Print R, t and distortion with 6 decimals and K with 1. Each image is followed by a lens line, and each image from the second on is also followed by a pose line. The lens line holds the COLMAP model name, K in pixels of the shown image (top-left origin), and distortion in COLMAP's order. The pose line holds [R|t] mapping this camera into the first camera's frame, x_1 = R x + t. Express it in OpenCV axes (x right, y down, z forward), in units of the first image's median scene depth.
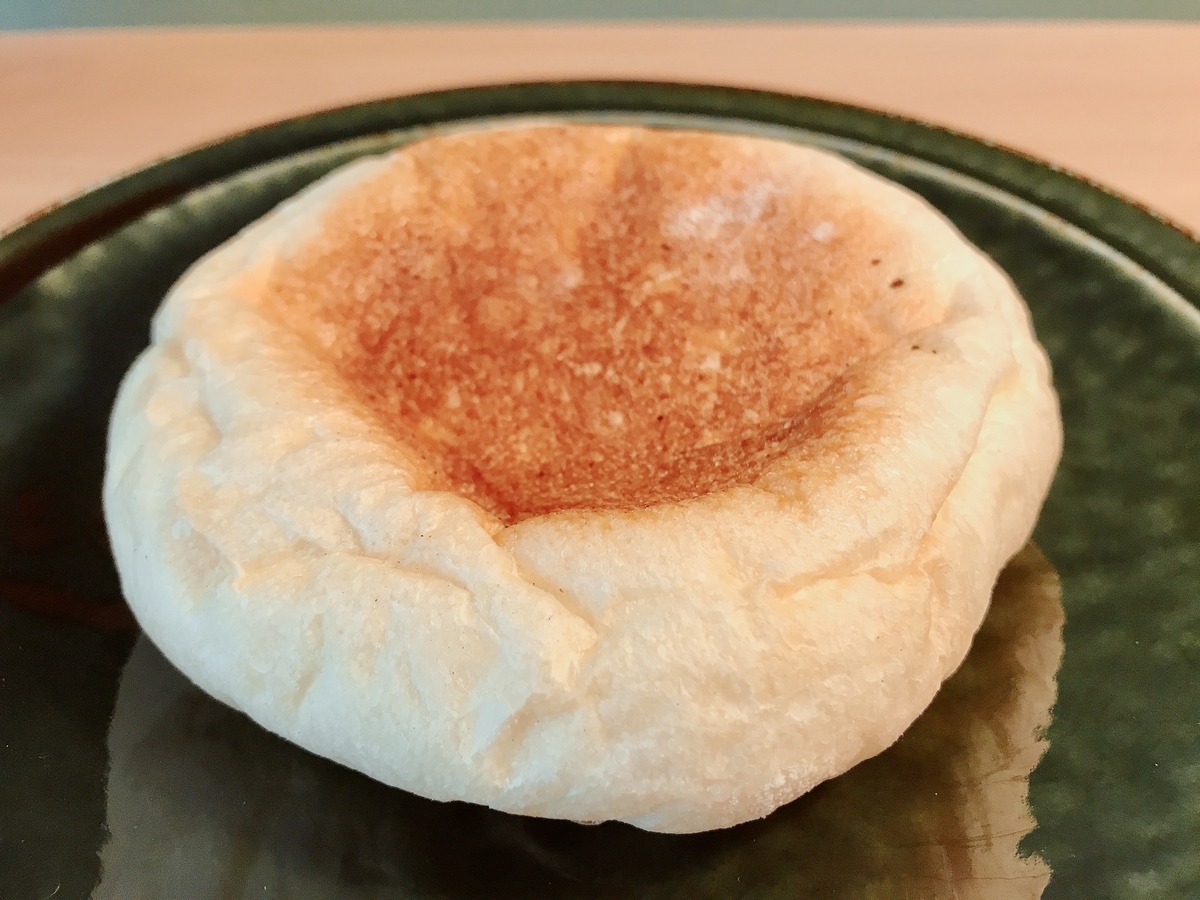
lens RADIAL K [[977.6, 0, 600.0], [0, 977.6, 450.0], [0, 0, 1]] dist [0.028320, -0.126476]
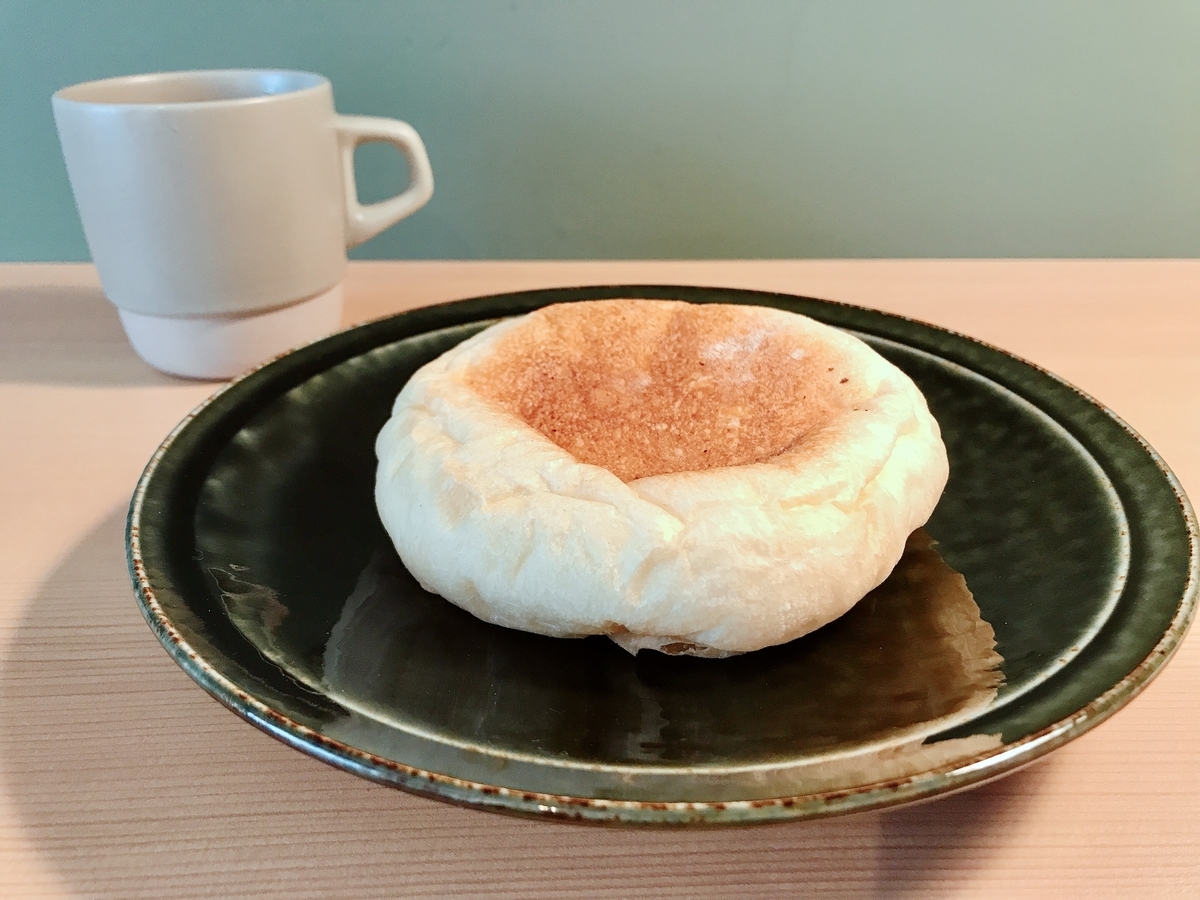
lens RADIAL K [[984.1, 0, 578.4], [0, 984.1, 450.8], [0, 0, 1]] dist [0.091955, -0.464901]
pose [[0.999979, 0.004526, -0.004531, -0.142623], [-0.005491, 0.970052, -0.242835, 0.364223], [0.003296, 0.242855, 0.970057, -0.613553]]
